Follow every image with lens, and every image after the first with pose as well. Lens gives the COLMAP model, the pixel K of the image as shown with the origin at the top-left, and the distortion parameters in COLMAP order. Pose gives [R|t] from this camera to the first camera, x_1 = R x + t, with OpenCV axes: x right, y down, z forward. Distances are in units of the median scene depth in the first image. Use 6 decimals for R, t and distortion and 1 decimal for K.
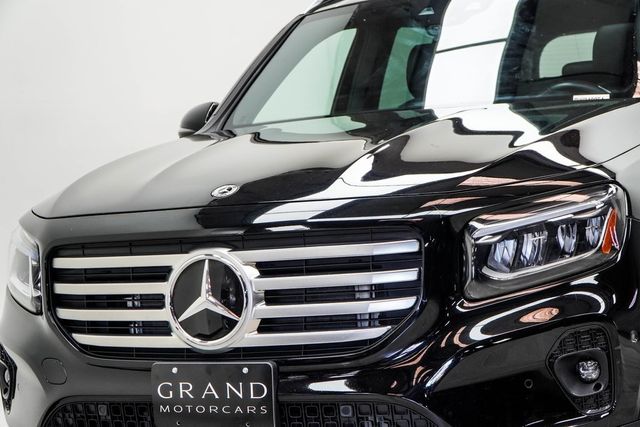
lens RADIAL K [[1509.6, 0, 320.0], [0, 1509.6, 215.3], [0, 0, 1]] dist [-0.398927, 0.000000]
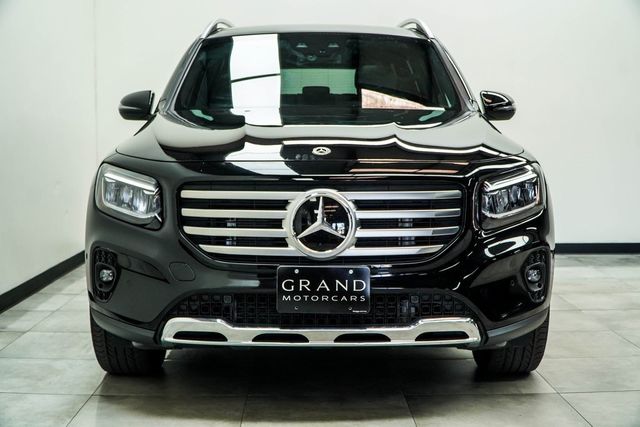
lens RADIAL K [[863.0, 0, 323.6], [0, 863.0, 214.7], [0, 0, 1]] dist [-0.213511, 0.000000]
pose [[0.904206, 0.044778, 0.424742, -0.435496], [-0.057915, 0.998158, 0.018061, 0.031962], [-0.423151, -0.040930, 0.905134, 0.233416]]
